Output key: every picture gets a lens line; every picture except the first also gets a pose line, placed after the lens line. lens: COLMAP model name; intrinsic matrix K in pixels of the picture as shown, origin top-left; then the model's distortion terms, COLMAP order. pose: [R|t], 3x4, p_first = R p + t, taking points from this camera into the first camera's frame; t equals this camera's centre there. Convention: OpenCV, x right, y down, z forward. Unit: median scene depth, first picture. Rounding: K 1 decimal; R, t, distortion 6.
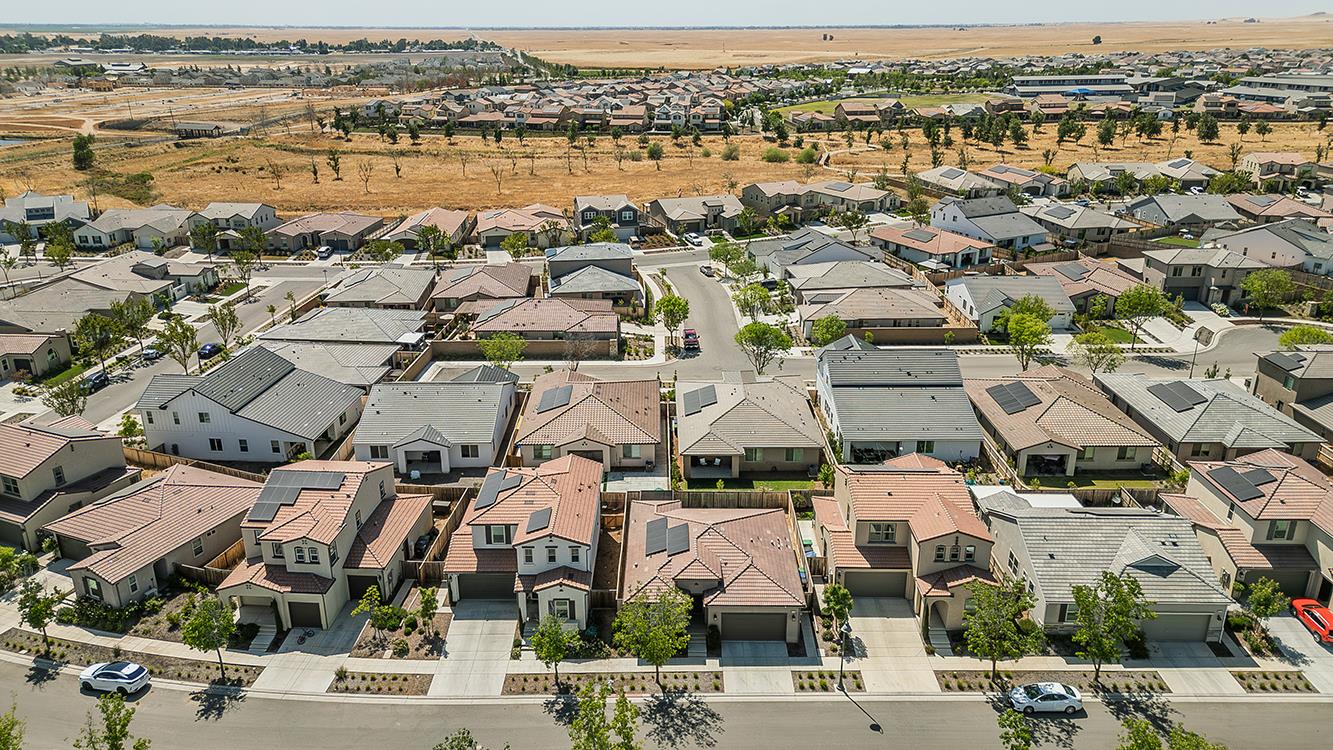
lens RADIAL K [[931.8, 0, 659.8], [0, 931.8, 379.0], [0, 0, 1]] dist [0.065171, -0.033983]
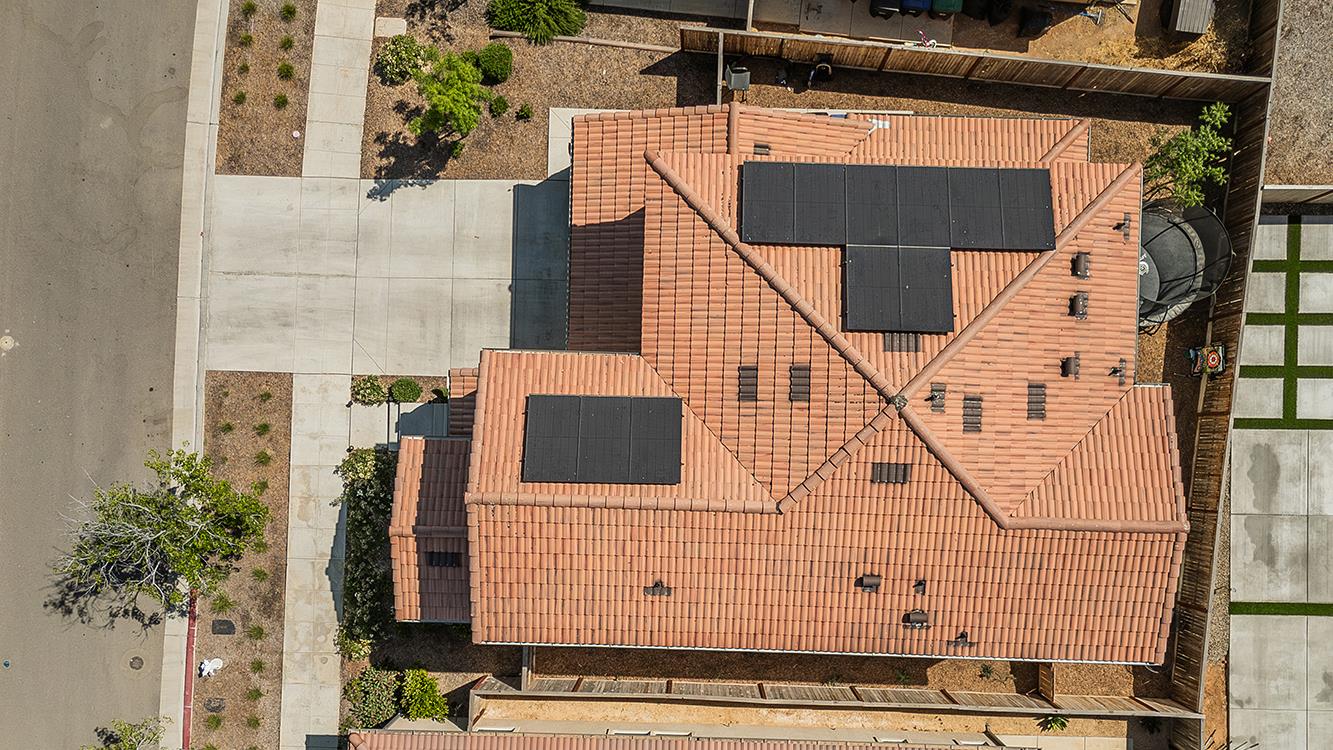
lens RADIAL K [[1104.3, 0, 688.7], [0, 1104.3, 443.8], [0, 0, 1]] dist [0.059269, -0.002506]
pose [[-0.020429, 0.999791, 0.000521, -0.090643], [-0.357073, -0.007783, 0.934044, -0.094402], [0.933853, 0.018896, 0.357157, 0.642243]]
